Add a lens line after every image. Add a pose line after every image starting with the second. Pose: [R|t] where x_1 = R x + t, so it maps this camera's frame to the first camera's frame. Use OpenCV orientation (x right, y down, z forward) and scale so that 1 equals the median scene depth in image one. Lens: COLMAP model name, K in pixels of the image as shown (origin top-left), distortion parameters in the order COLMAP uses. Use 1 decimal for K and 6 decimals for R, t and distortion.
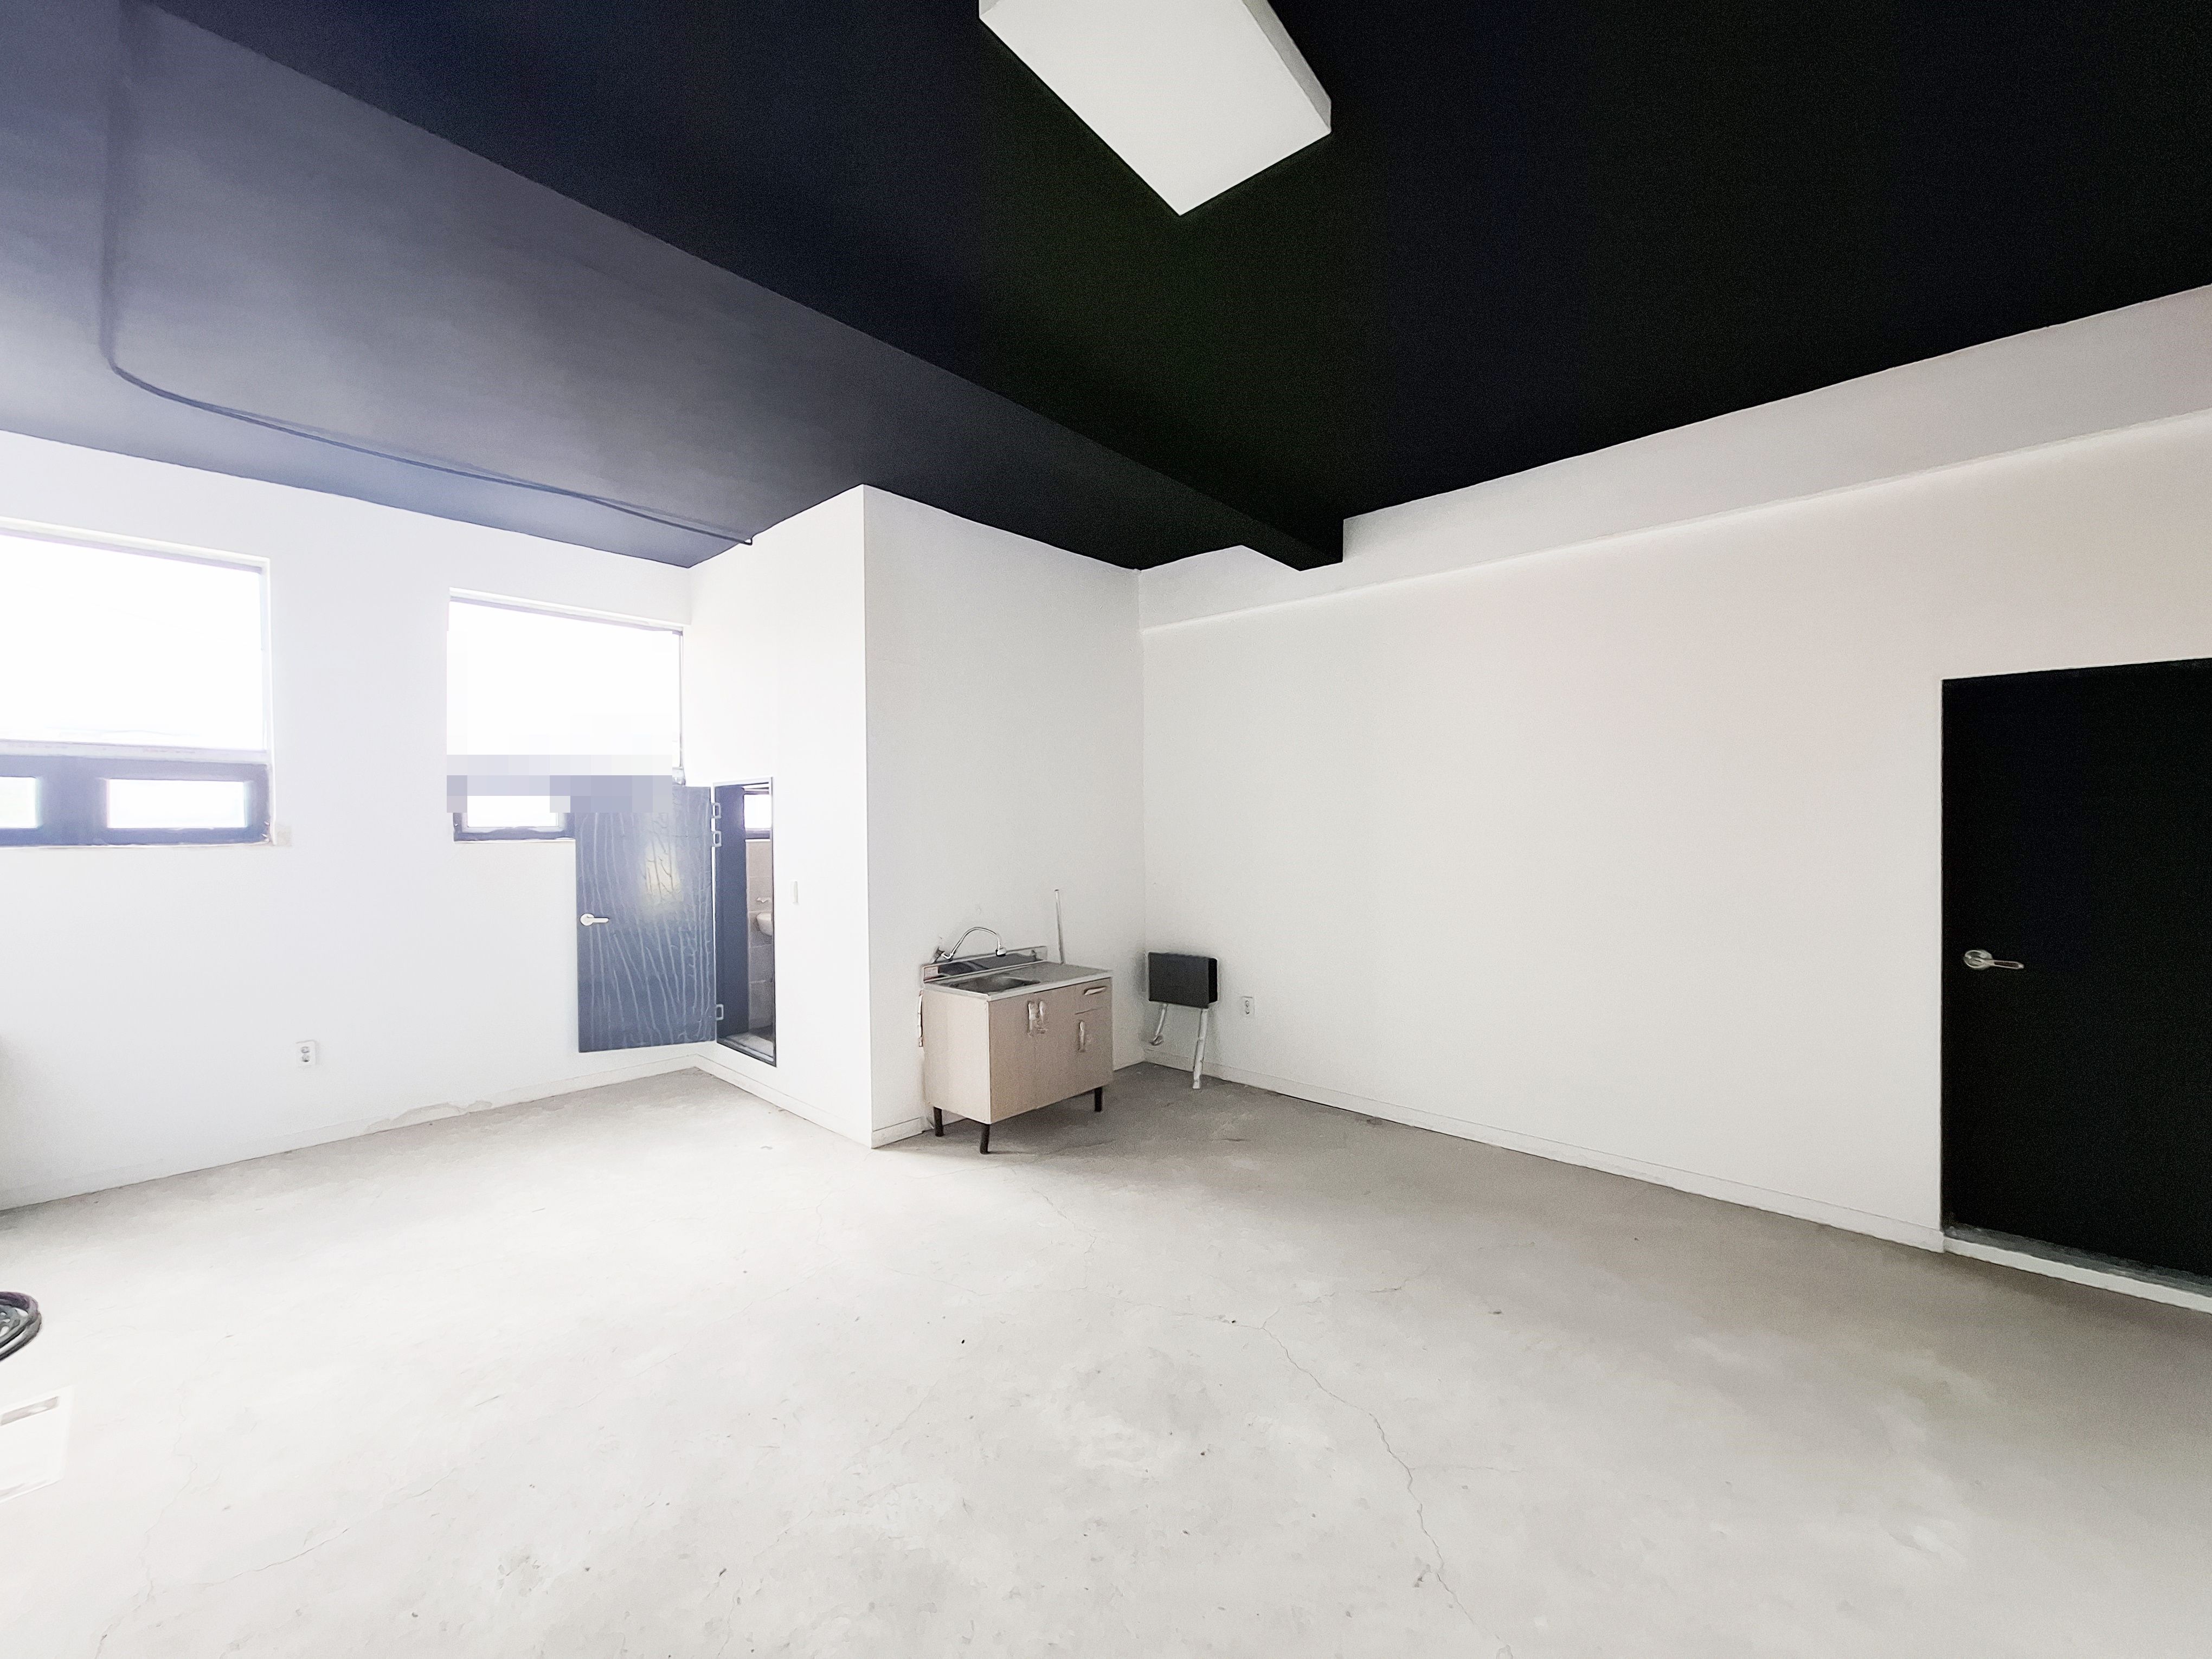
lens RADIAL K [[871.2, 0, 1096.1], [0, 871.2, 831.8], [0, 0, 1]] dist [-0.002728, -0.000308]
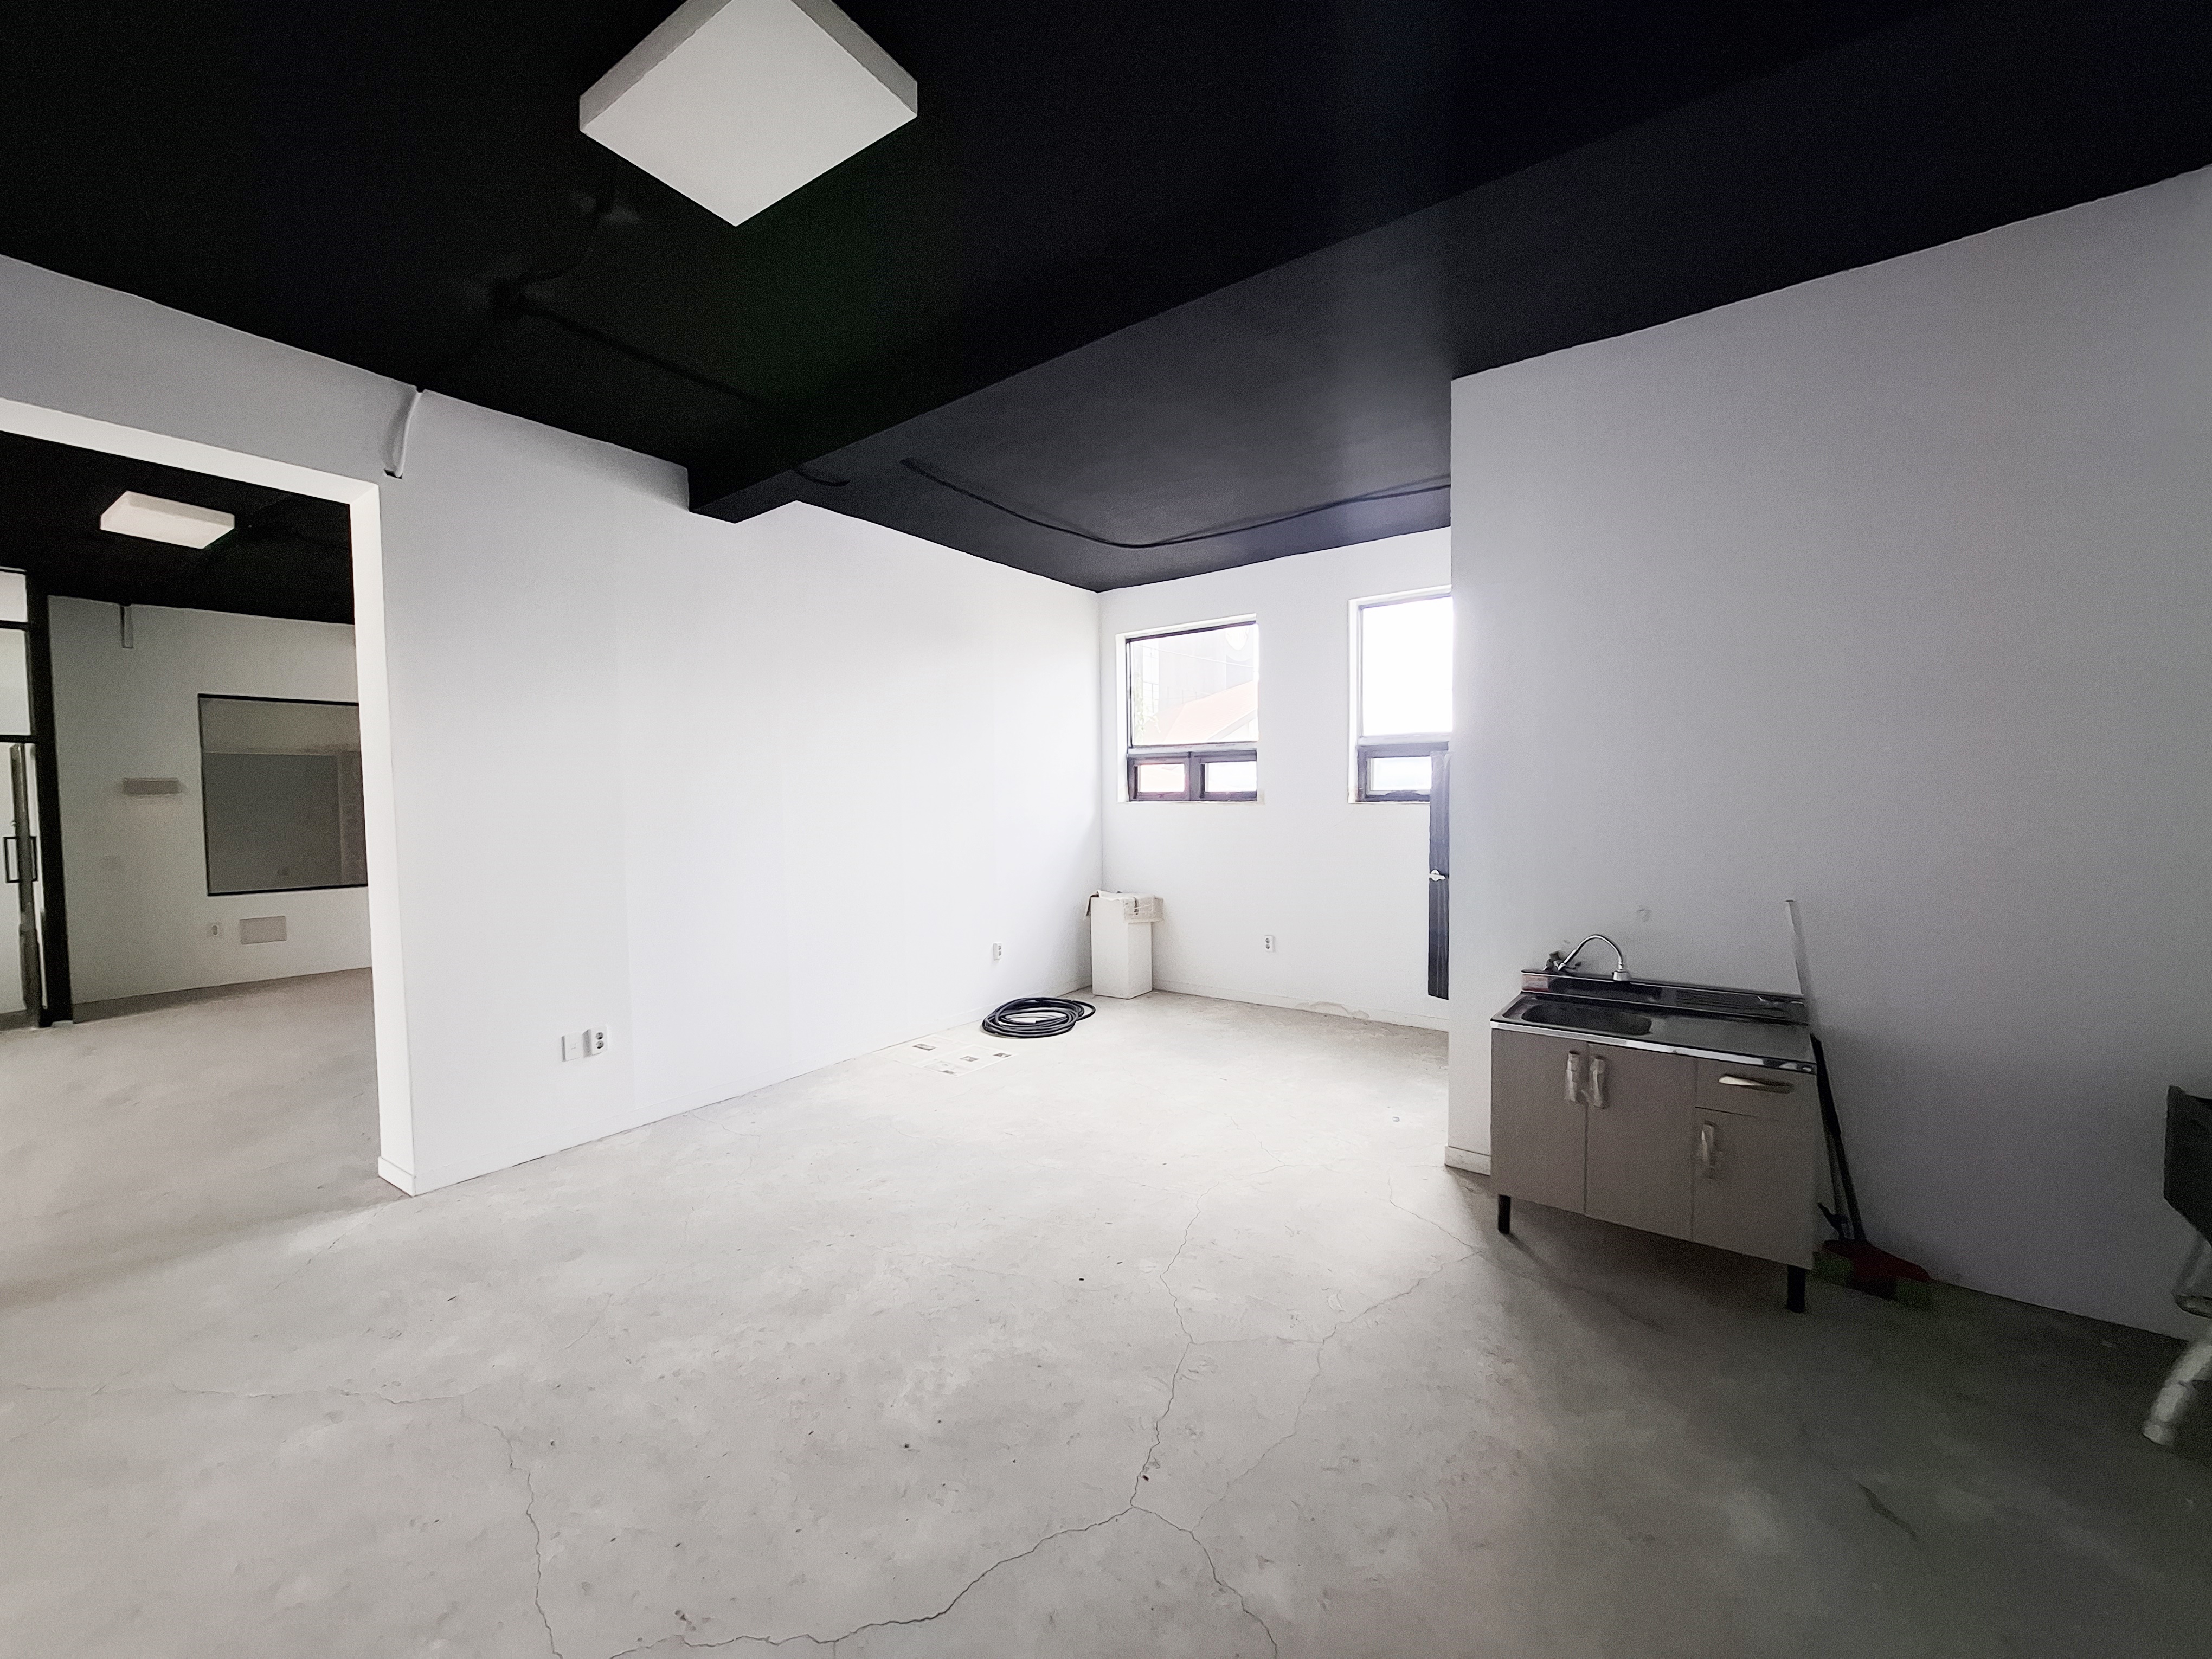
lens RADIAL K [[871.2, 0, 1096.1], [0, 871.2, 831.8], [0, 0, 1]] dist [-0.002728, -0.000308]
pose [[0.085613, 0.044258, -0.995345, 0.575055], [-0.001715, 0.999018, 0.044273, -0.001248], [0.996327, -0.002084, 0.085604, 0.609928]]
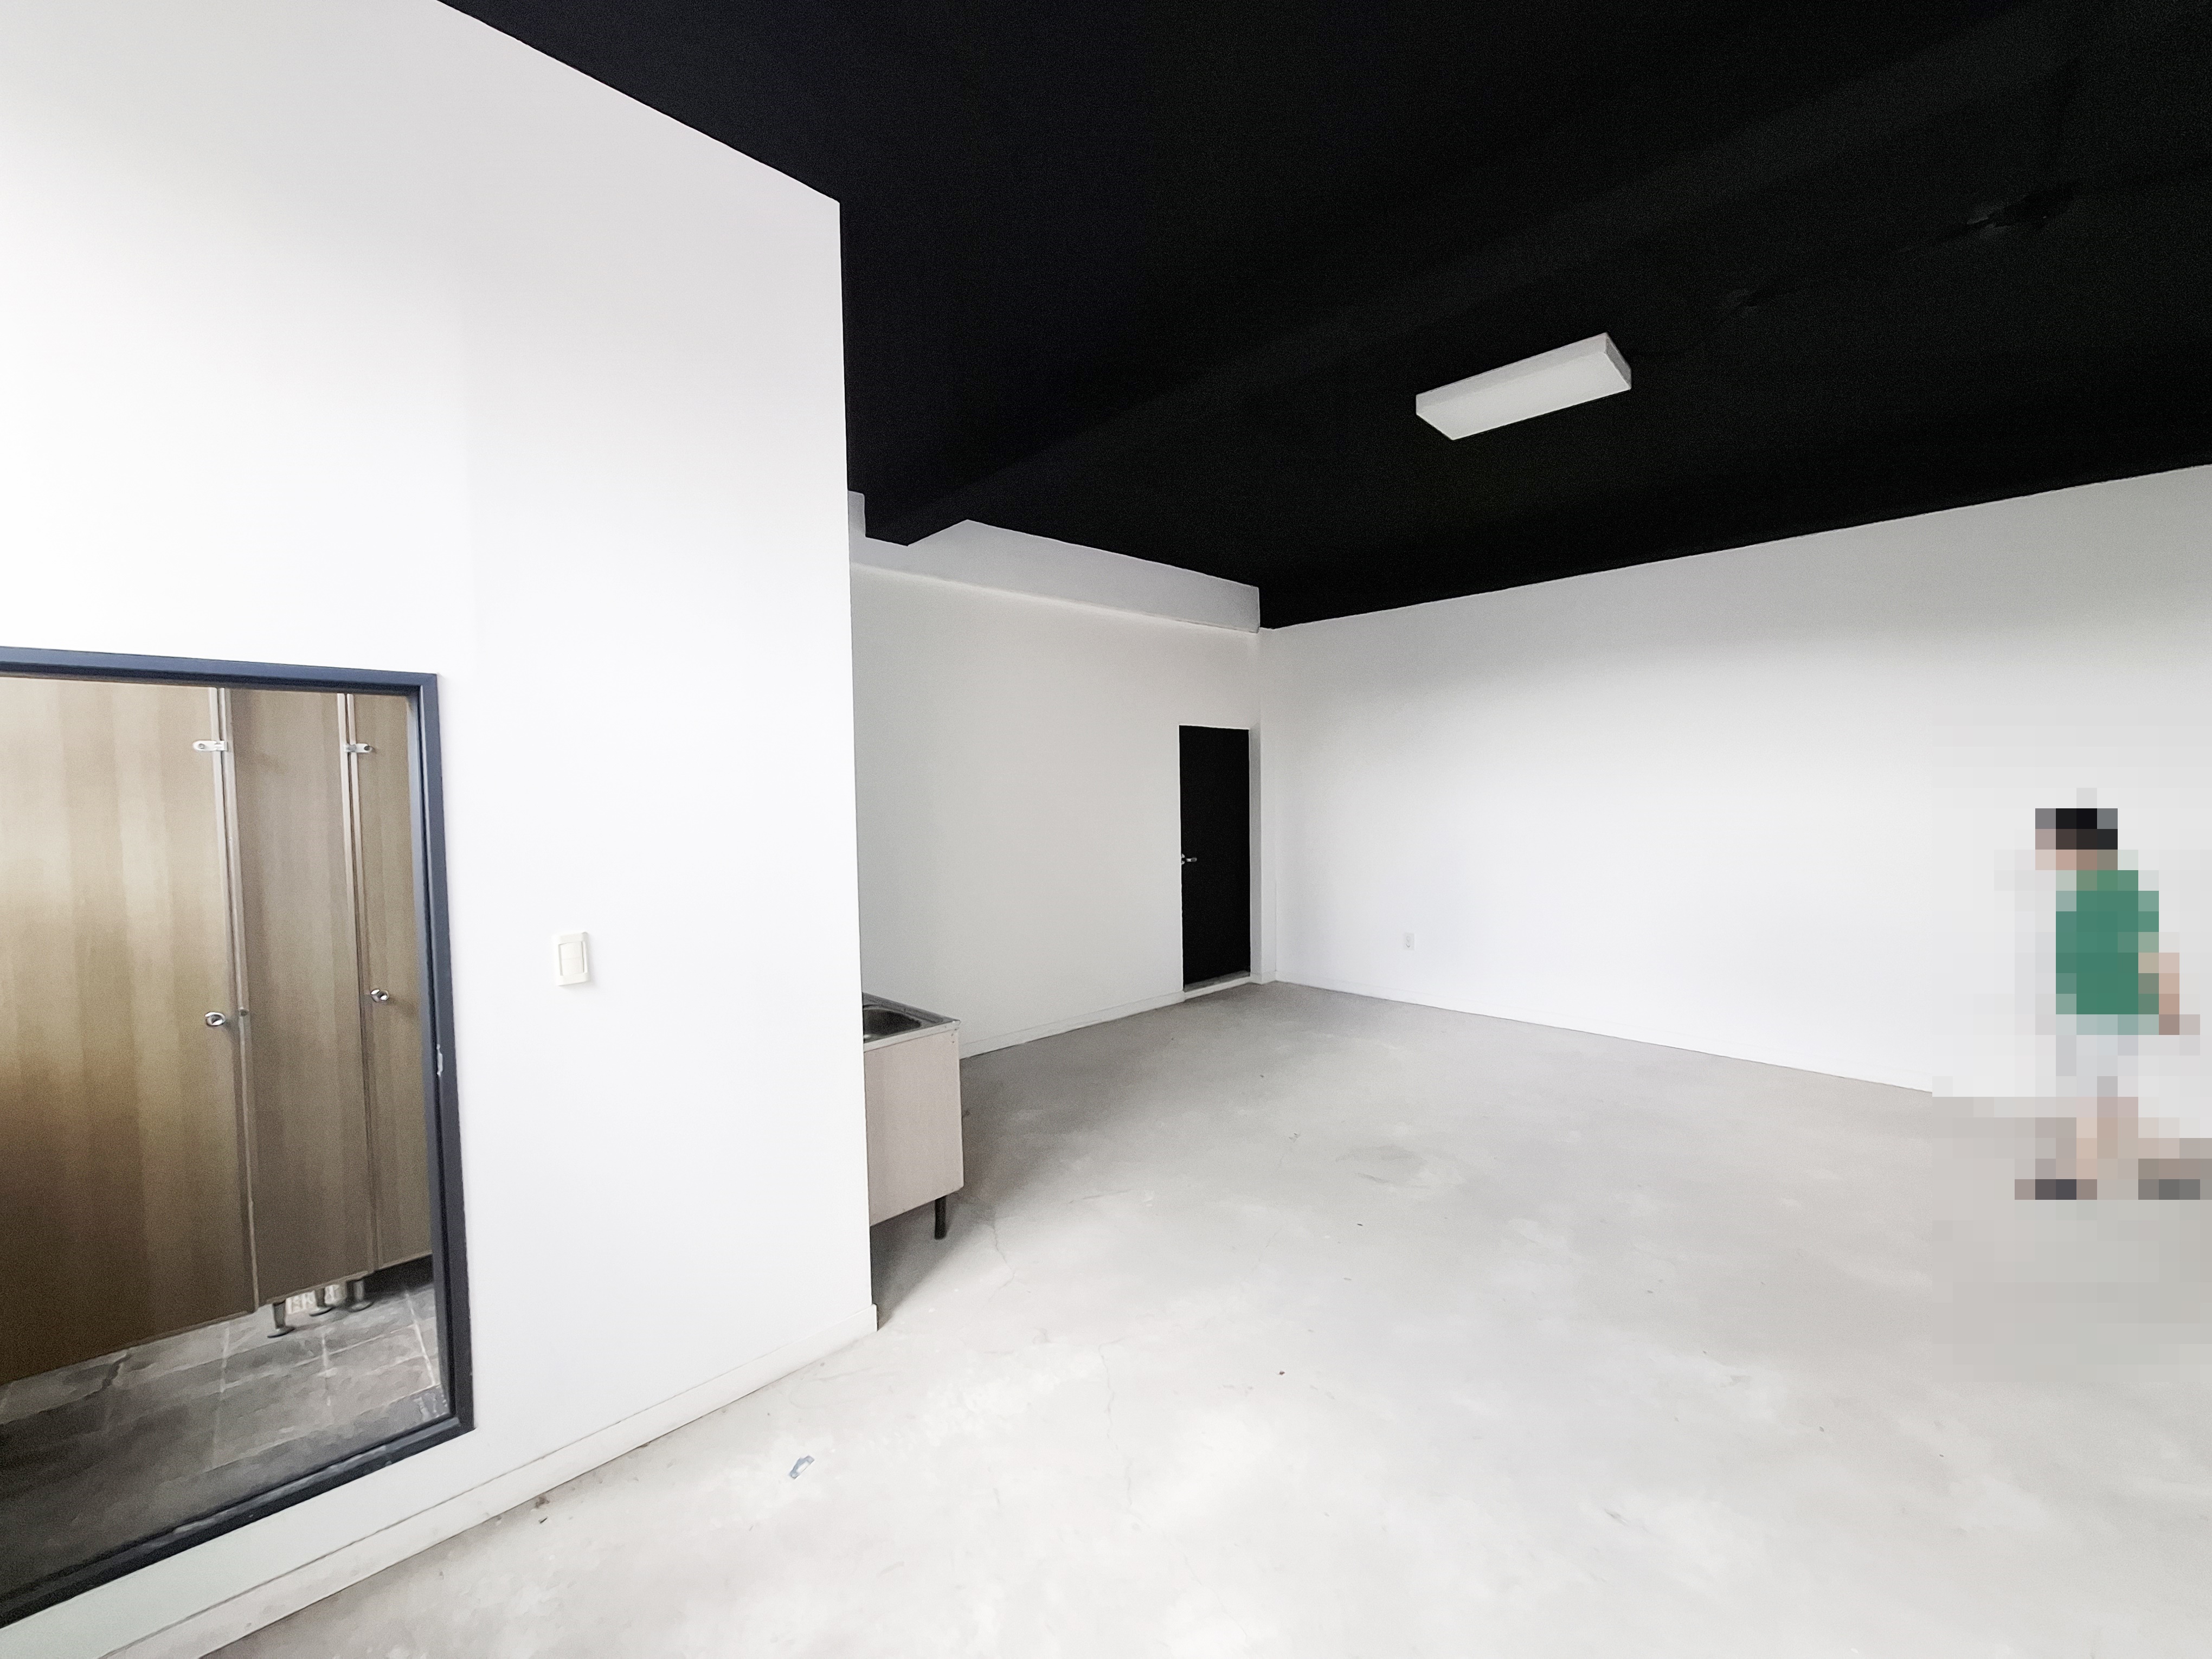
lens RADIAL K [[909.6, 0, 1089.9], [0, 909.6, 823.4], [0, 0, 1]] dist [-0.001013, -0.000123]
pose [[0.050977, -0.029892, 0.998252, -0.906515], [0.035008, 0.998991, 0.028126, -0.001533], [-0.998086, 0.033513, 0.051972, 0.843558]]
